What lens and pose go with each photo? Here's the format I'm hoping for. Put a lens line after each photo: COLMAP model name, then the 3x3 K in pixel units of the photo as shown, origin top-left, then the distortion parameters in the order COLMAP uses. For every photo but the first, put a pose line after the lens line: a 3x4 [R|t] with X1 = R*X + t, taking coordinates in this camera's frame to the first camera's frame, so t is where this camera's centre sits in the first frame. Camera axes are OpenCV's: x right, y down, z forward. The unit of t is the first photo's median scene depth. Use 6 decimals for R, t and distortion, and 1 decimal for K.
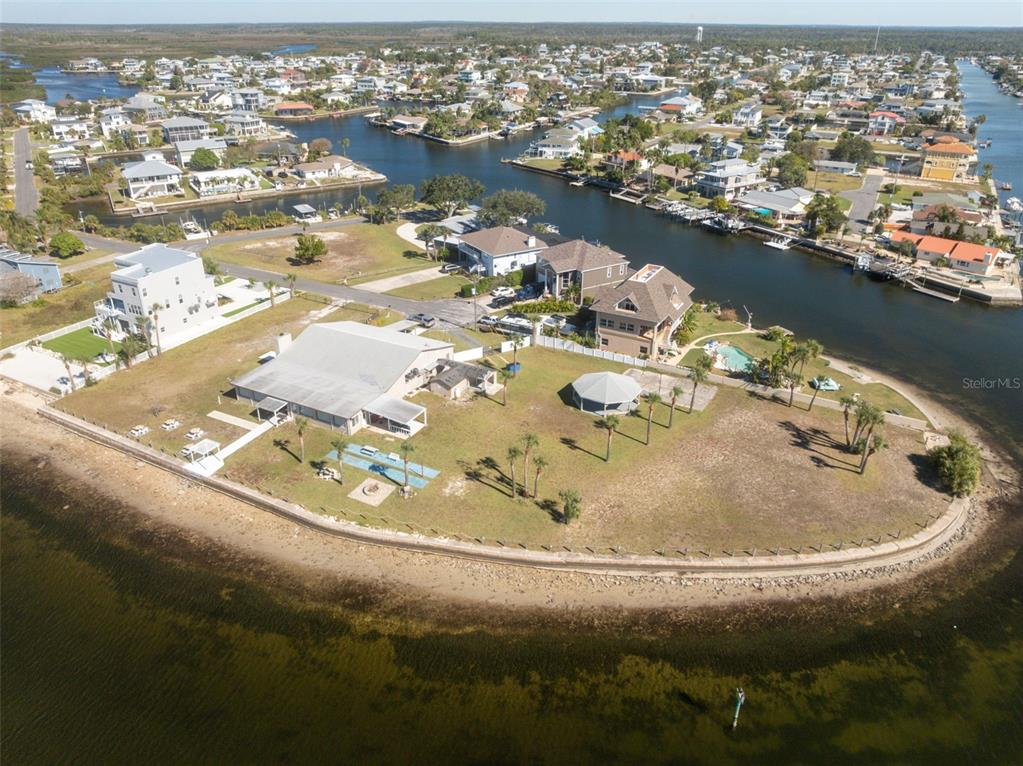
lens RADIAL K [[719.8, 0, 509.8], [0, 719.8, 379.5], [0, 0, 1]] dist [-0.018404, -0.012523]
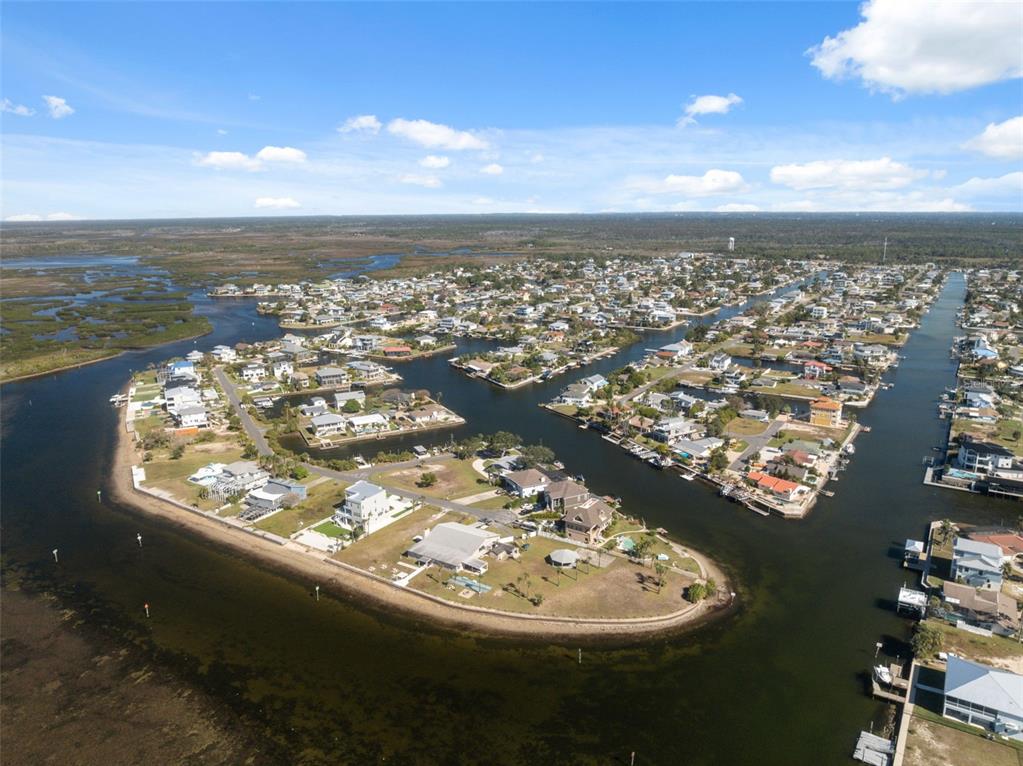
lens RADIAL K [[719.8, 0, 510.1], [0, 719.8, 386.4], [0, 0, 1]] dist [-0.018404, -0.012523]
pose [[0.996709, 0.008129, -0.080653, 0.106606], [-0.025888, 0.974776, -0.221680, -0.003056], [0.076816, 0.223038, 0.971778, -1.053220]]
